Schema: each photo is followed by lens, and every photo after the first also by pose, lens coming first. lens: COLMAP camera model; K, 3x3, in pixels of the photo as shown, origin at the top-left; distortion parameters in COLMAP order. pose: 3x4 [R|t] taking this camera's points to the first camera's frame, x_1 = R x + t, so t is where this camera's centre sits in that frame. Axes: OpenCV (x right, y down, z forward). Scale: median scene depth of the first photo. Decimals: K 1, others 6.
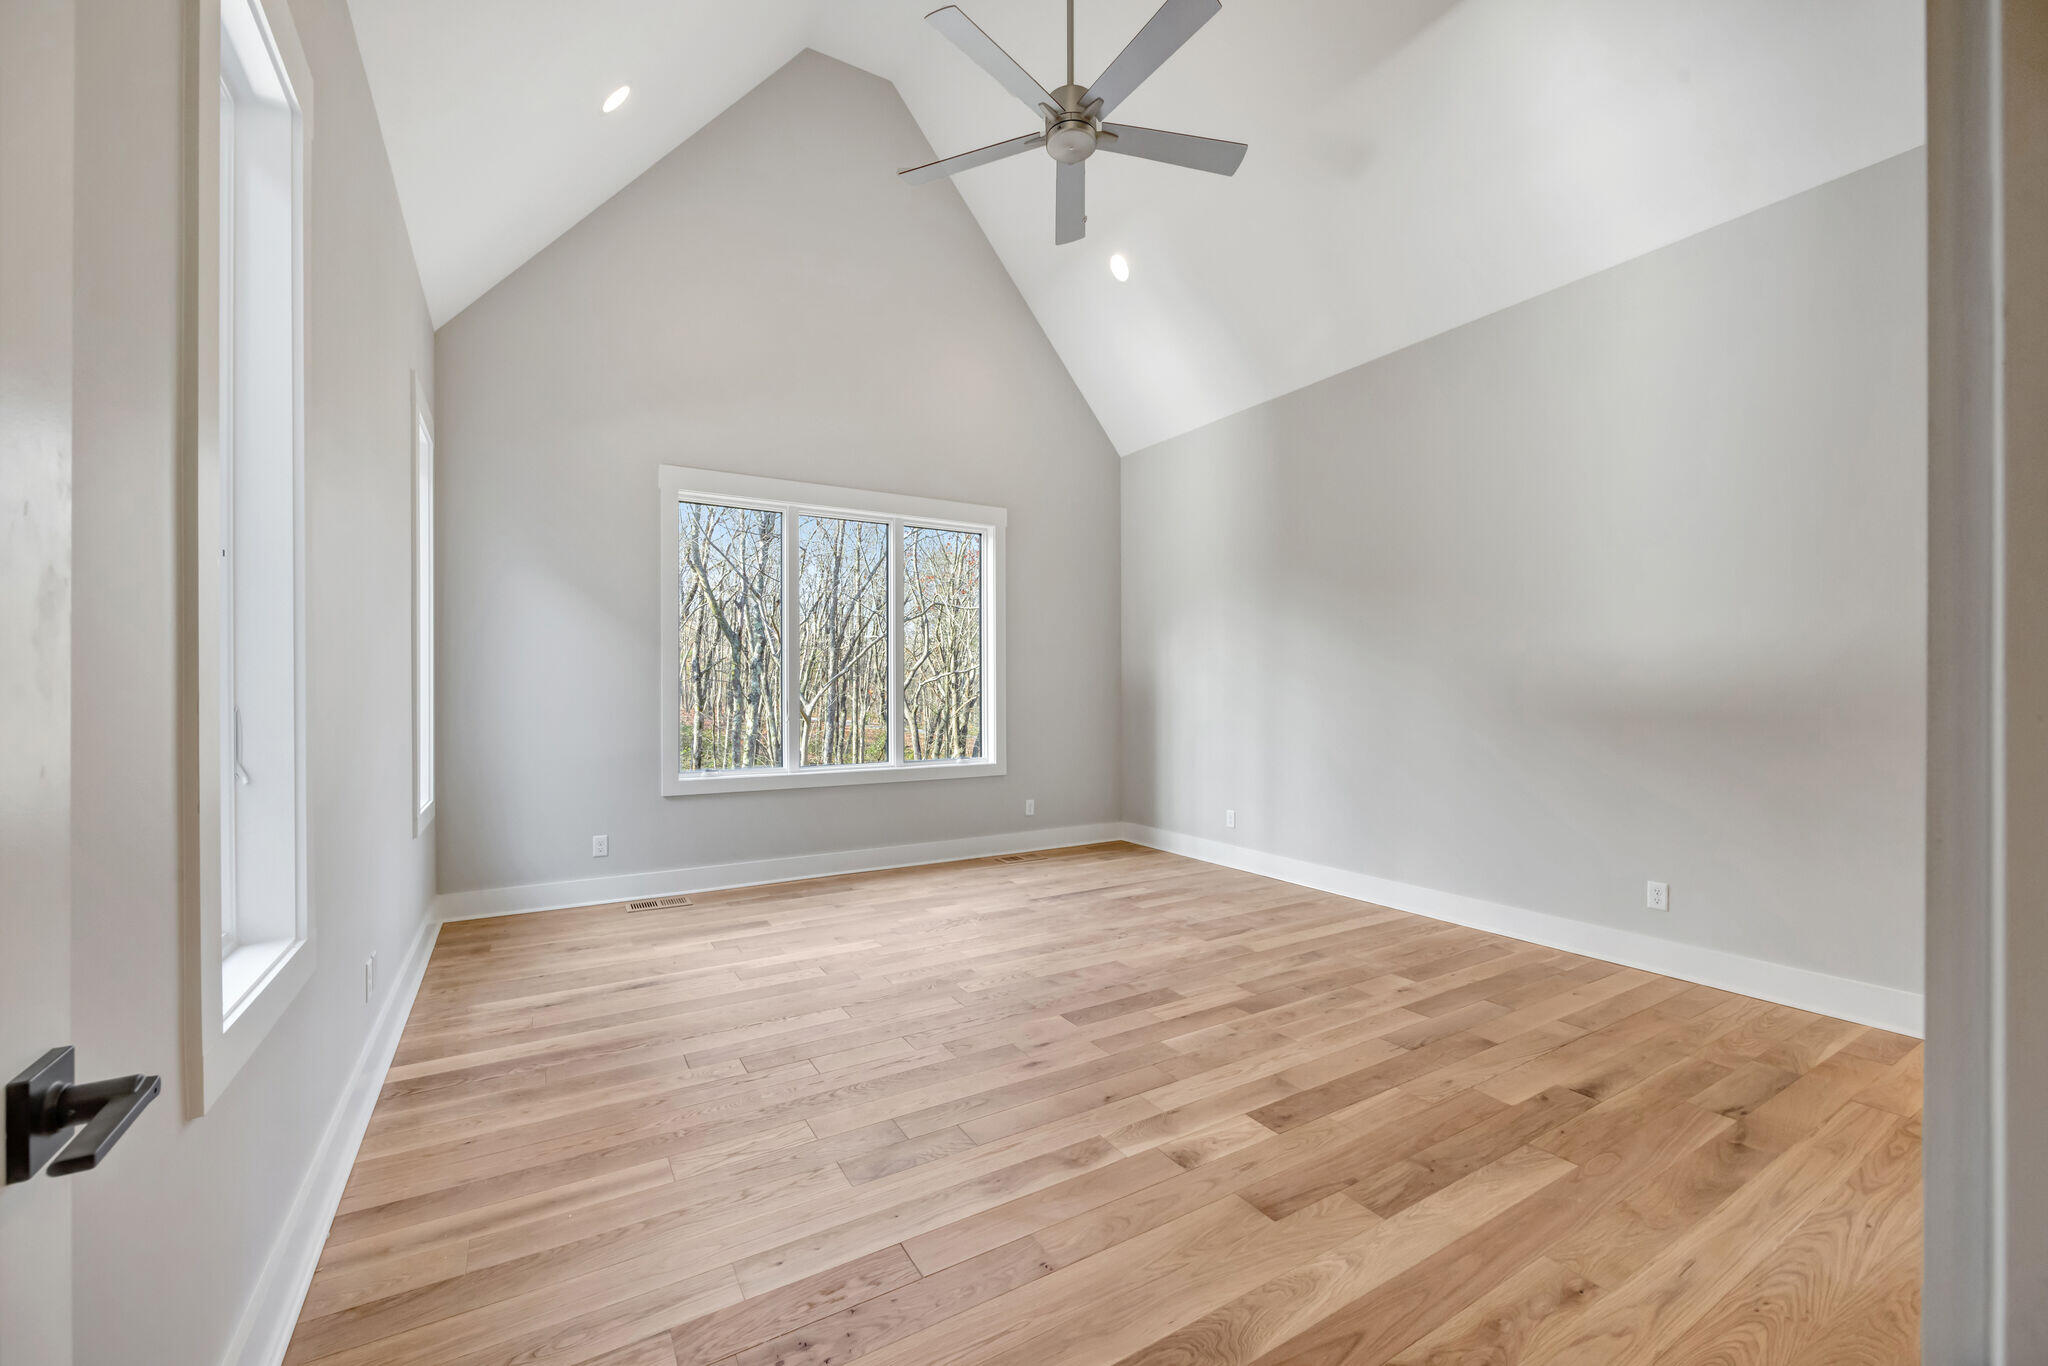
lens RADIAL K [[822.6, 0, 1035.7], [0, 822.6, 687.9], [0, 0, 1]] dist [-0.007352, 0.001706]
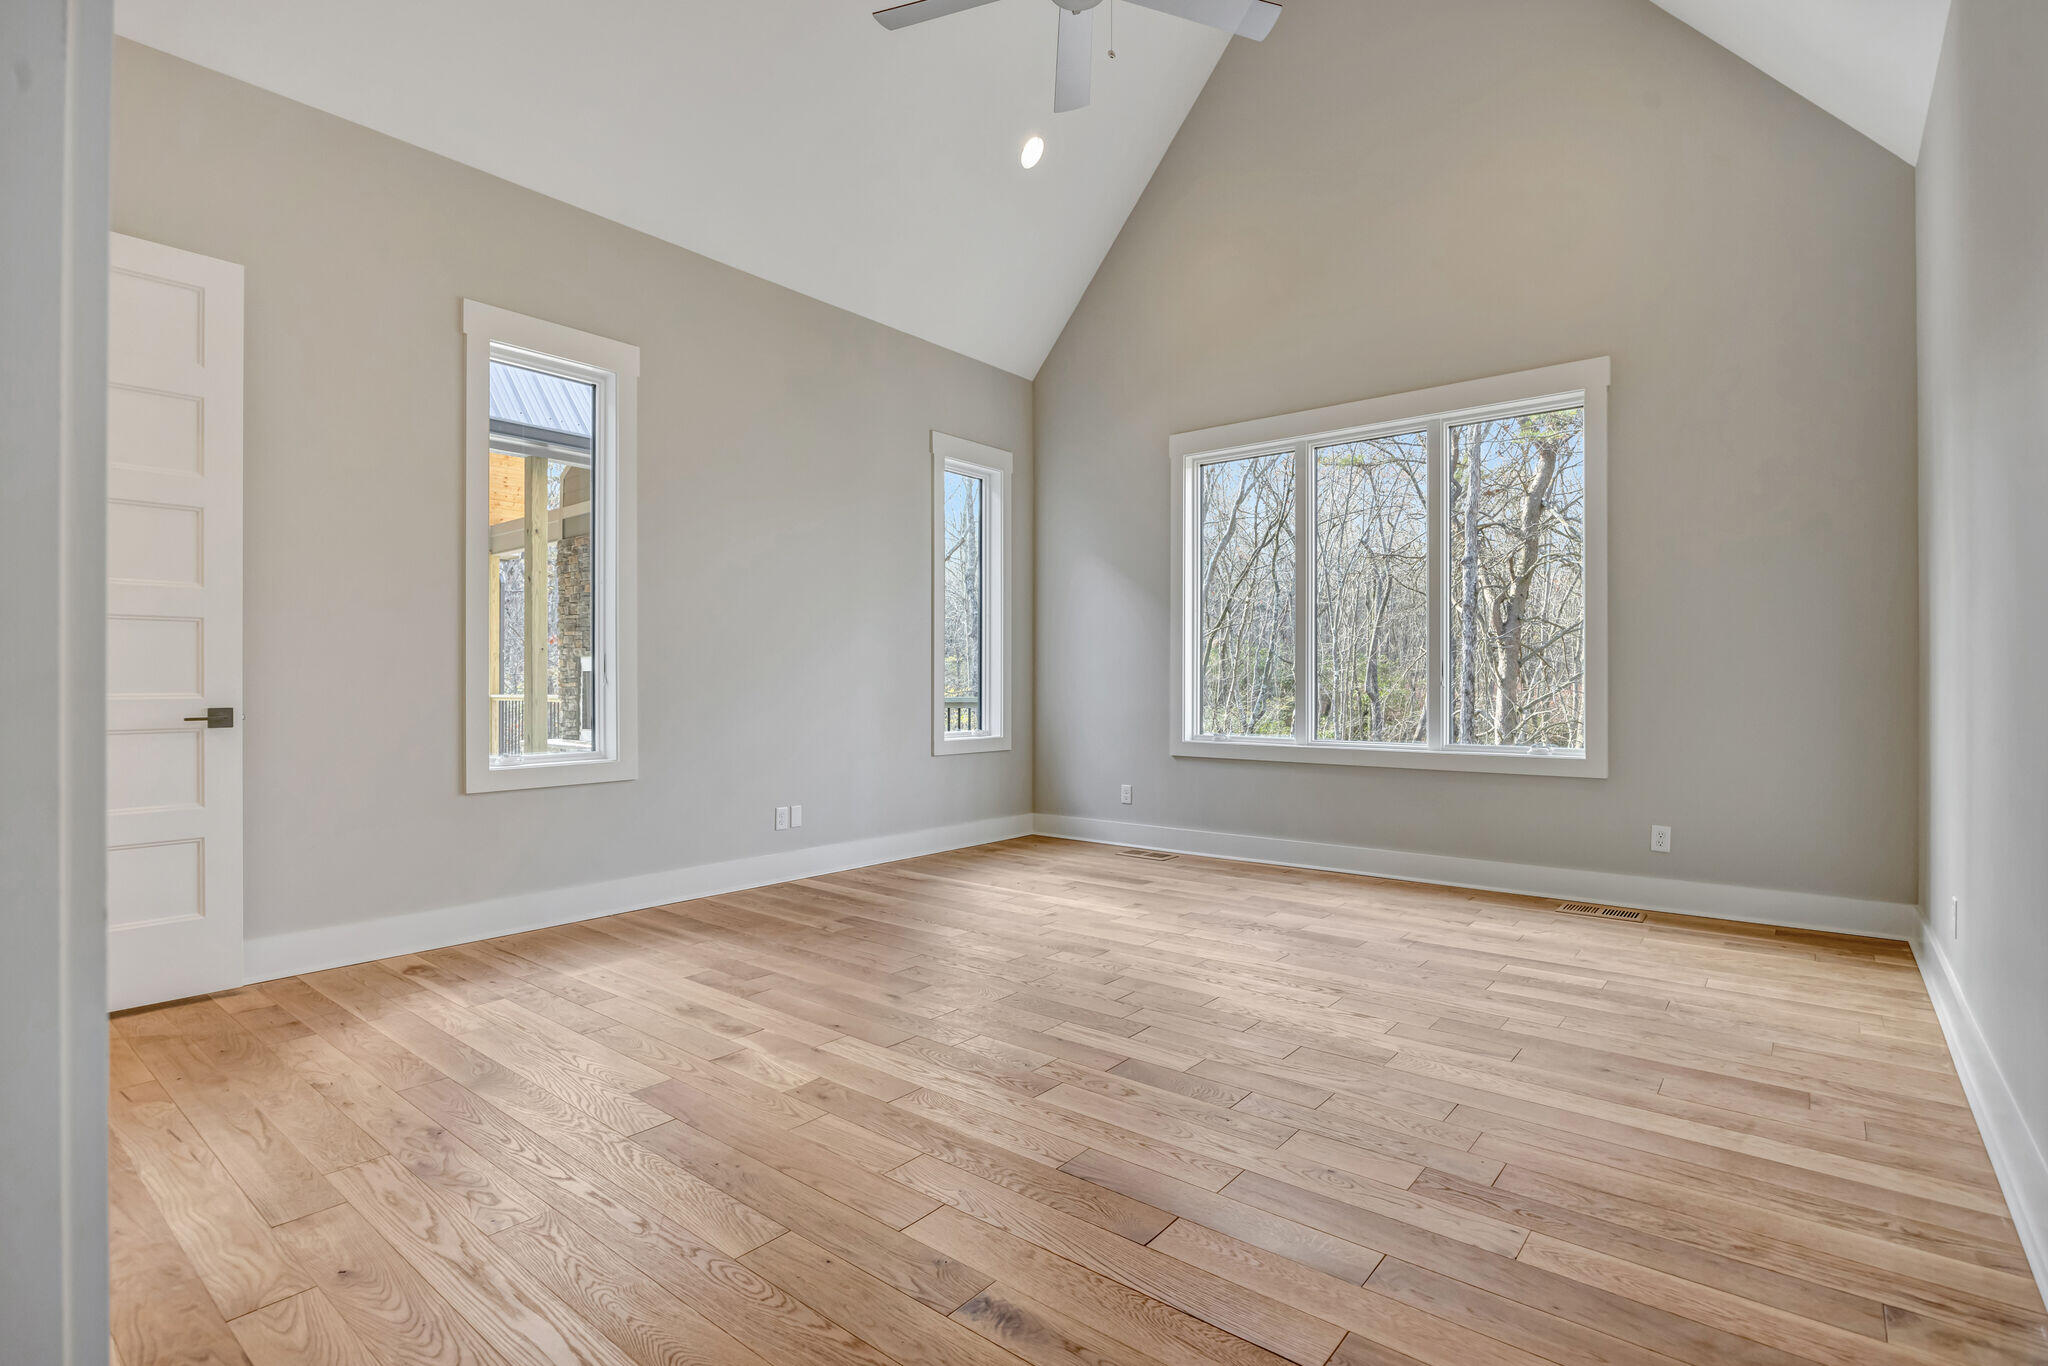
lens RADIAL K [[998.4, 0, 1018.1], [0, 998.4, 672.0], [0, 0, 1]] dist [-0.011278, 0.000132]
pose [[0.327665, -0.005393, -0.944779, 0.733238], [0.003164, 0.999984, -0.004611, 0.035722], [0.944789, -0.001478, 0.327677, 0.443729]]
